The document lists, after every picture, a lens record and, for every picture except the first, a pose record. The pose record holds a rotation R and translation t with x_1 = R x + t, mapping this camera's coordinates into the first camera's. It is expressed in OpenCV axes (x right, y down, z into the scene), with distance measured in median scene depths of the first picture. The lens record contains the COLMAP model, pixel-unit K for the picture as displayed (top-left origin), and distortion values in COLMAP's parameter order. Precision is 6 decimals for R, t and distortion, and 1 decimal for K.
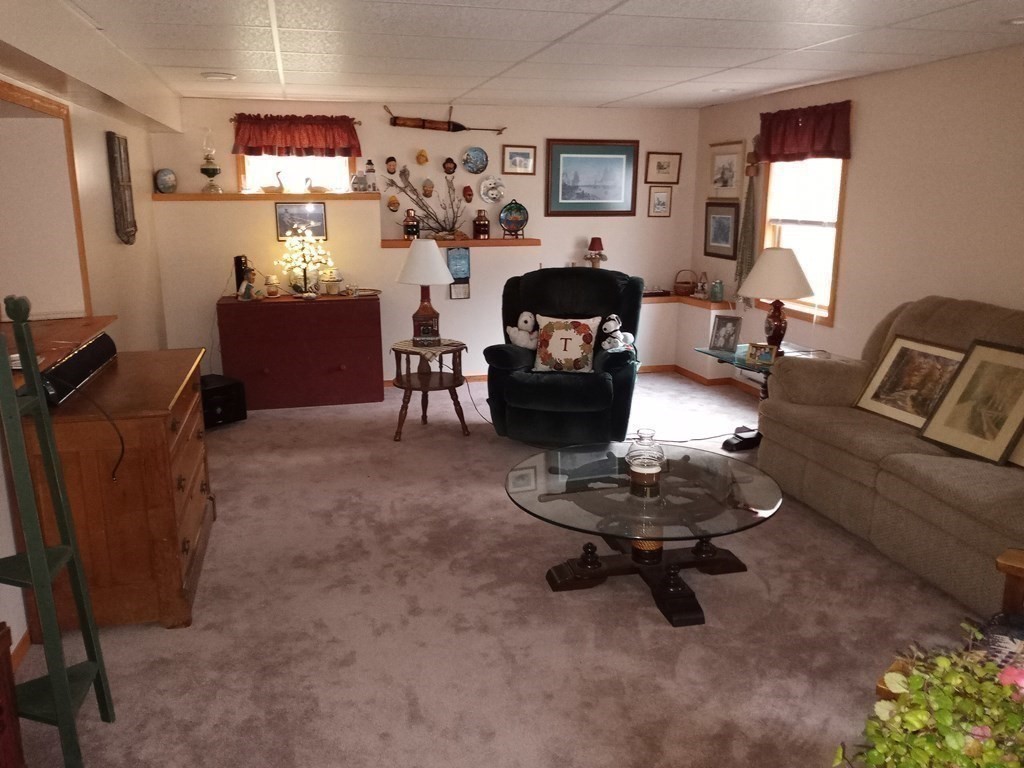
lens RADIAL K [[812.1, 0, 508.2], [0, 812.1, 388.4], [0, 0, 1]] dist [0.082348, -0.153564]
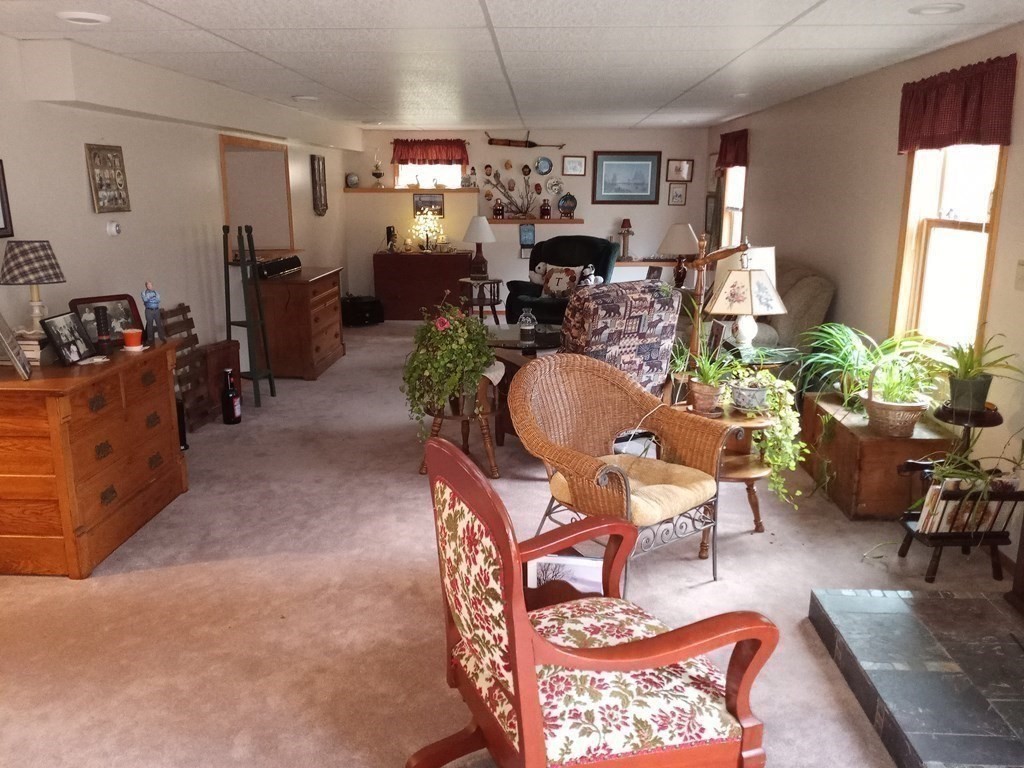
lens RADIAL K [[812.1, 0, 508.2], [0, 812.1, 388.4], [0, 0, 1]] dist [0.082348, -0.153564]
pose [[0.959902, 0.070747, -0.271262, 0.350552], [-0.068437, 0.997493, 0.017977, 0.111177], [0.271854, 0.001308, 0.962338, -0.486010]]
